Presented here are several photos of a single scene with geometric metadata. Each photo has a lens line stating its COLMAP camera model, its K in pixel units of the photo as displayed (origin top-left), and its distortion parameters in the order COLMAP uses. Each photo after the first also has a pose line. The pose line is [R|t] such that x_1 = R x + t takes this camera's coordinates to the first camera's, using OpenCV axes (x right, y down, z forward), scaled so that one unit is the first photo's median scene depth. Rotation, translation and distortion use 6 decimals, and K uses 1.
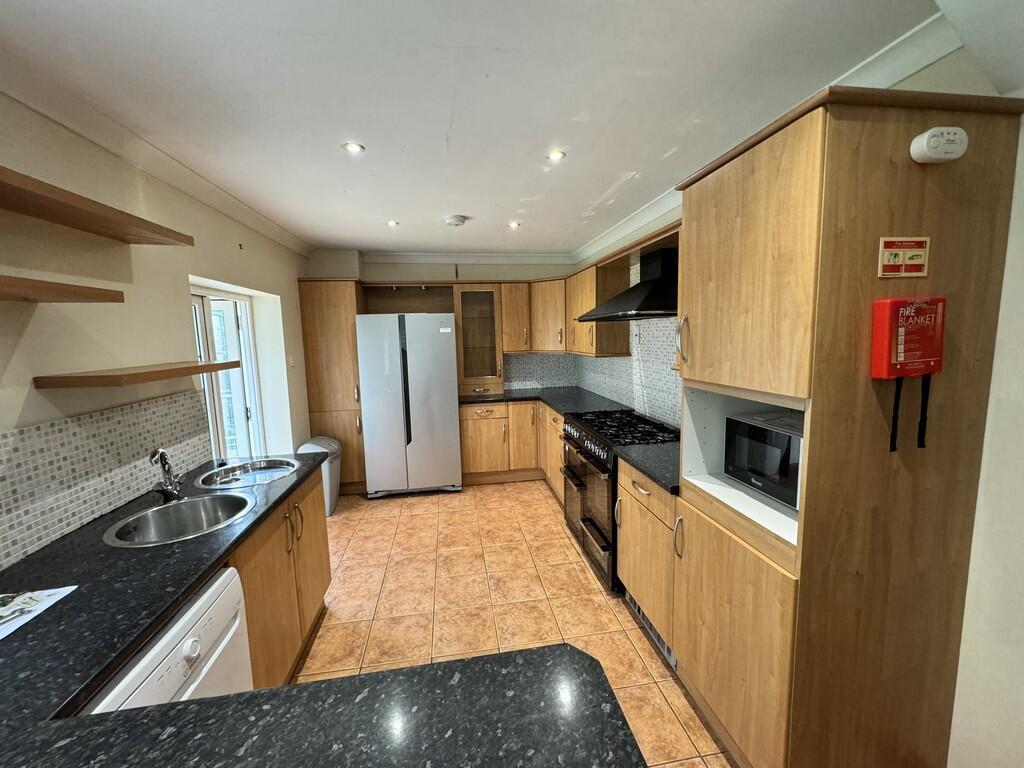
lens RADIAL K [[408.3, 0, 512.7], [0, 408.3, 382.7], [0, 0, 1]] dist [-0.001988, -0.000149]
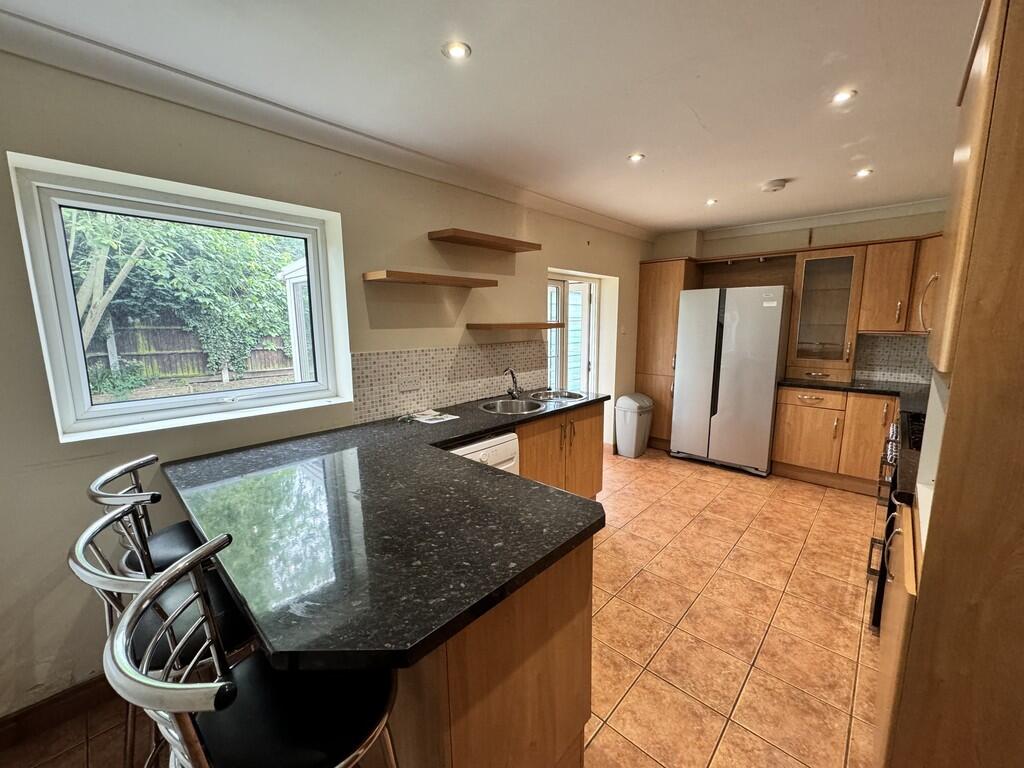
lens RADIAL K [[408.3, 0, 512.3], [0, 408.3, 382.1], [0, 0, 1]] dist [-0.001988, -0.000149]
pose [[0.612099, 0.141511, -0.778016, 0.232405], [-0.104250, 0.989711, 0.097998, 0.019136], [0.783880, 0.021123, 0.620554, -0.044465]]
